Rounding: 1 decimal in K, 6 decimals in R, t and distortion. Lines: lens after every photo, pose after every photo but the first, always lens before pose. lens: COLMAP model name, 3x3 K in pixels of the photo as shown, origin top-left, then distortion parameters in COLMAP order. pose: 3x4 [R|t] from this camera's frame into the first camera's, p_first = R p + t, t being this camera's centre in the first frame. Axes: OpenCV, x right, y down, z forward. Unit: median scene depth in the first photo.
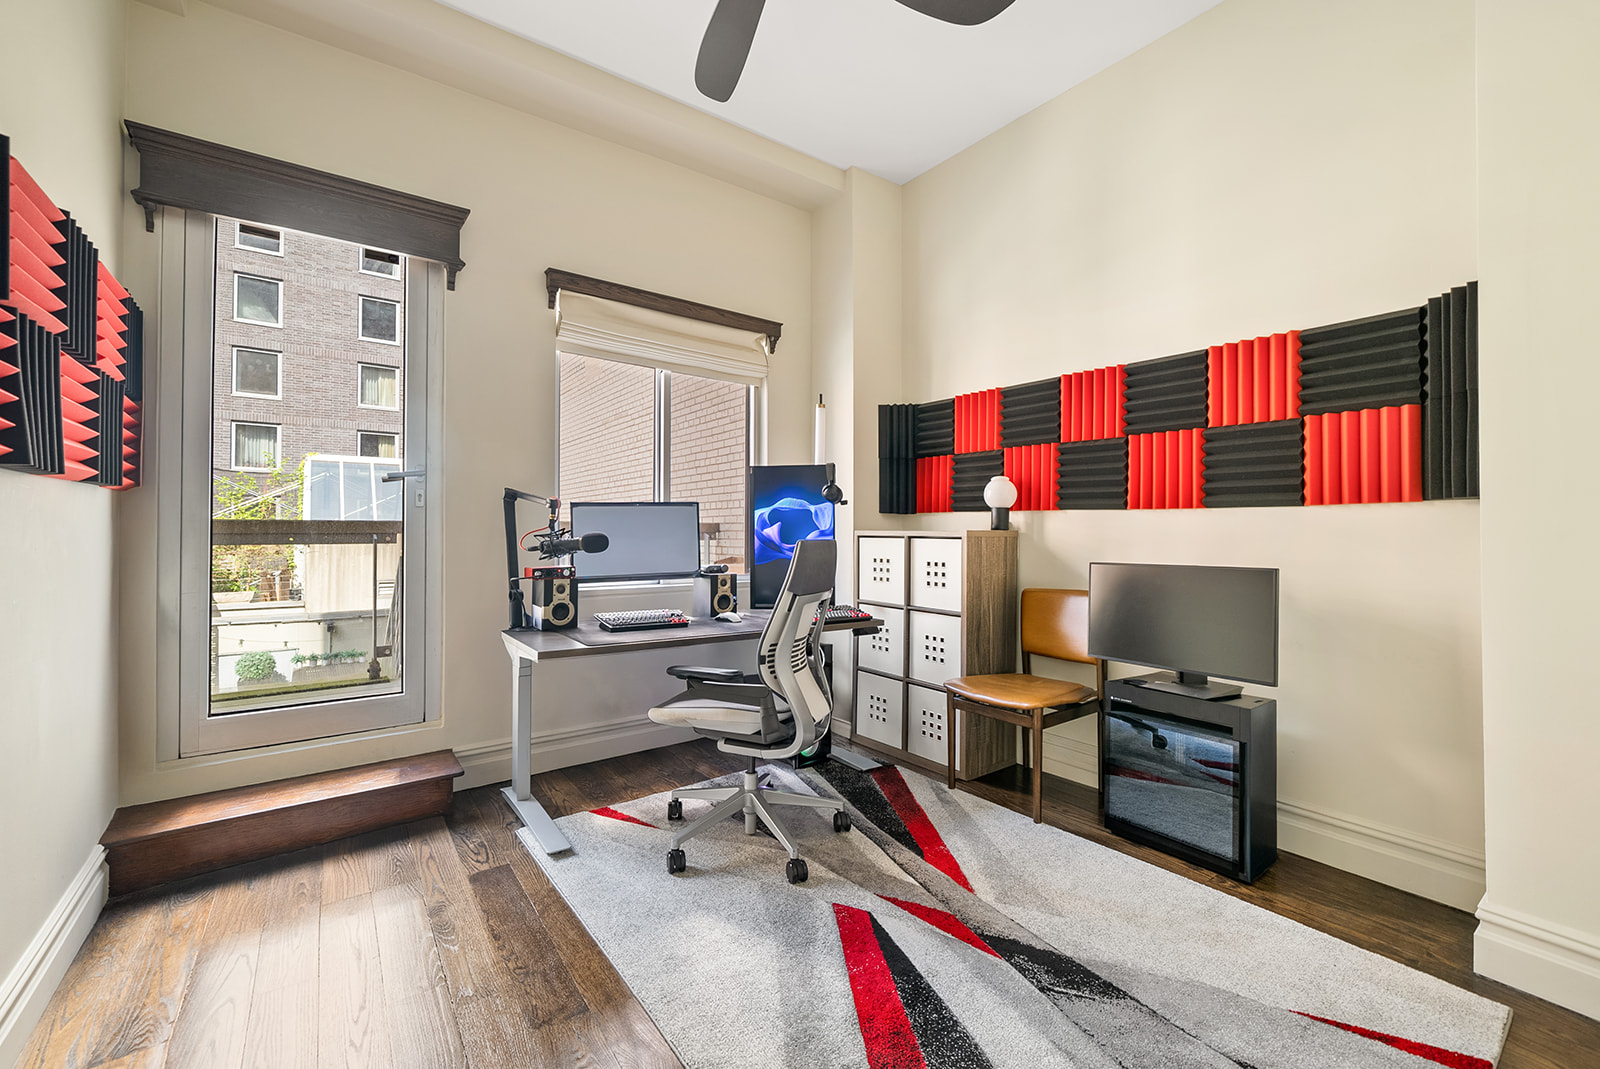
lens RADIAL K [[652.0, 0, 796.8], [0, 652.0, 528.6], [0, 0, 1]] dist [-0.011689, 0.002828]
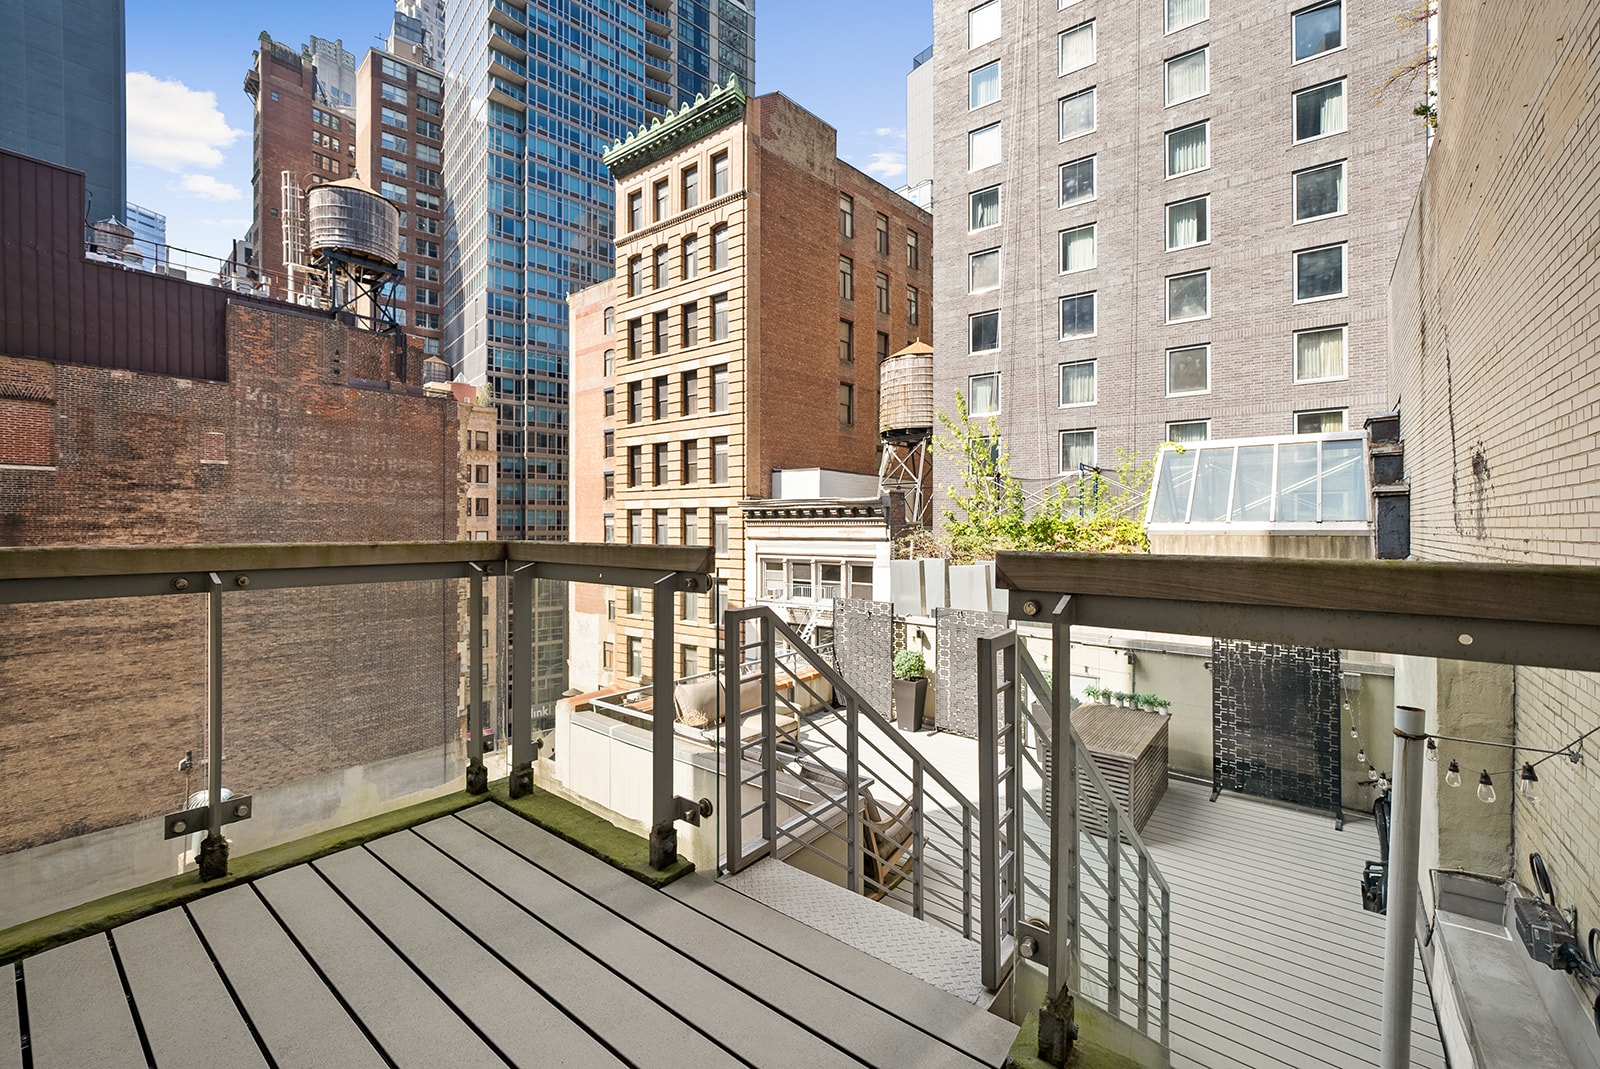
lens RADIAL K [[652.0, 0, 792.4], [0, 652.0, 527.9], [0, 0, 1]] dist [-0.011689, 0.002828]
pose [[0.259015, 0.001828, -0.965872, -0.024167], [0.005054, 0.999982, 0.003248, -0.004194], [0.965860, -0.005723, 0.259001, 0.146520]]
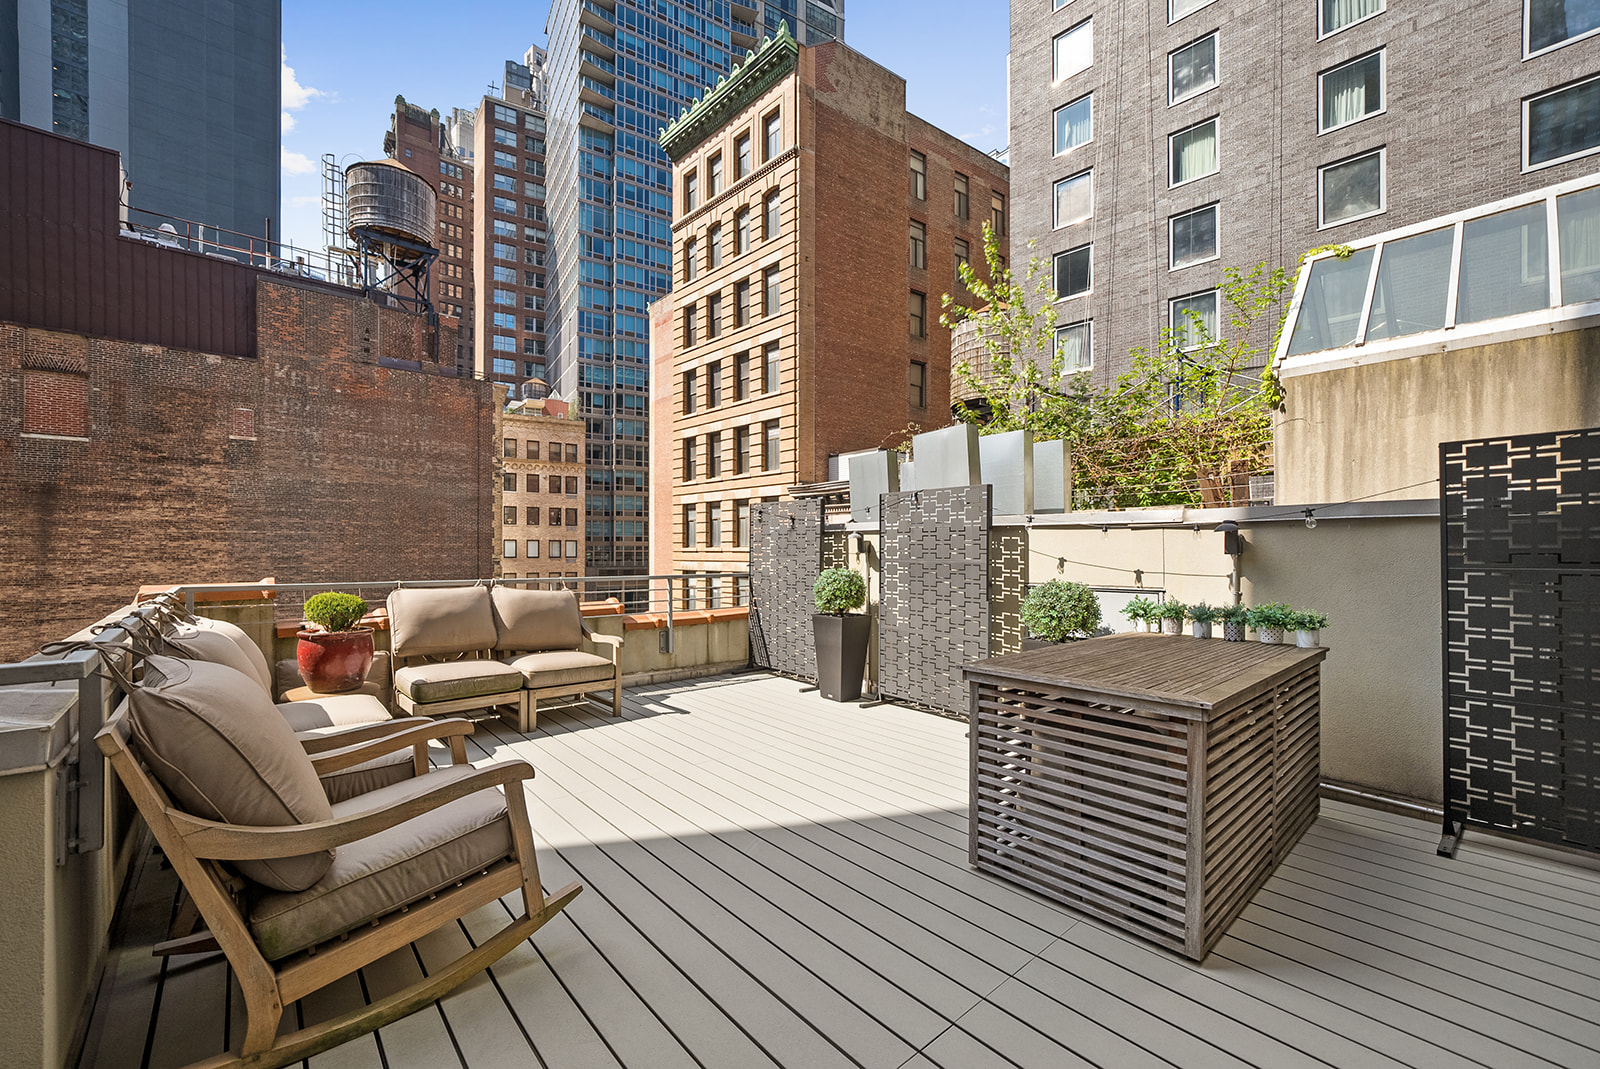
lens RADIAL K [[652.0, 0, 773.7], [0, 652.0, 548.7], [0, 0, 1]] dist [-0.011689, 0.002828]
pose [[0.082143, 0.002093, -0.996618, -0.135177], [0.006022, 0.999978, 0.002596, 0.055772], [0.996602, -0.006215, 0.082128, 0.258475]]
